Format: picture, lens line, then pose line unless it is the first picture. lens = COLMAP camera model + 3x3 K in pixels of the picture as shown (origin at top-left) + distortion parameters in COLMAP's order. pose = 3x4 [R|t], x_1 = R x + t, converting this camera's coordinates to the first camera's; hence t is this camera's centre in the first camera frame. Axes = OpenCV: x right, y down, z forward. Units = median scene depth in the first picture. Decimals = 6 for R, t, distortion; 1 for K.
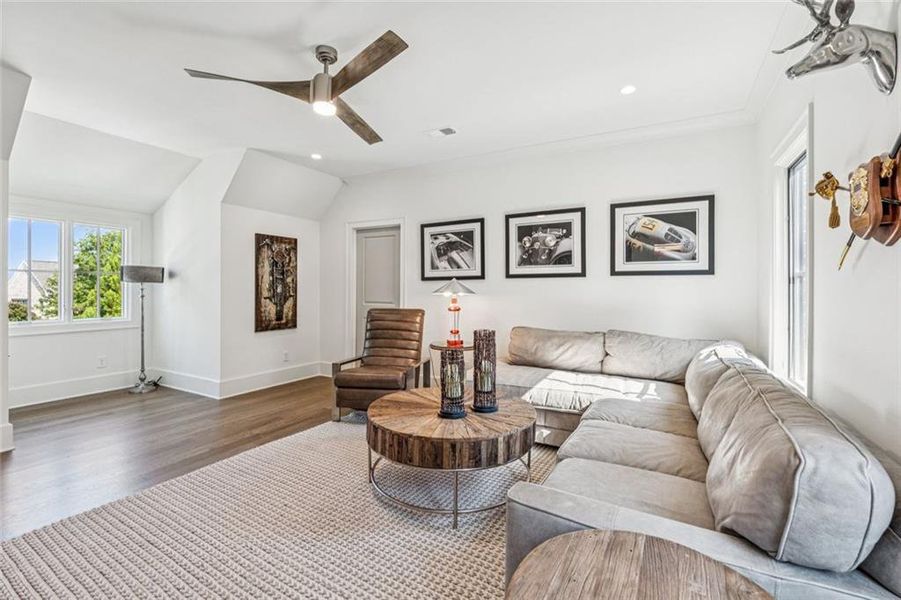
lens RADIAL K [[398.8, 0, 447.4], [0, 398.8, 291.1], [0, 0, 1]] dist [-0.003781, 0.000393]
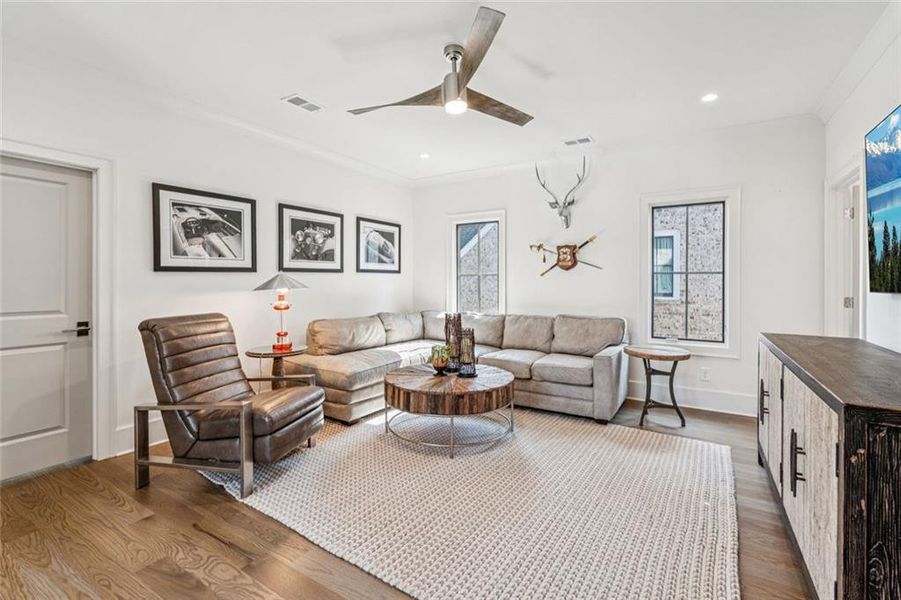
lens RADIAL K [[398.8, 0, 462.8], [0, 398.8, 283.5], [0, 0, 1]] dist [-0.003781, 0.000393]
pose [[0.037408, -0.009382, 0.999256, -0.777961], [0.005987, 0.999940, 0.009164, -0.011097], [-0.999282, 0.005639, 0.037462, 0.553031]]
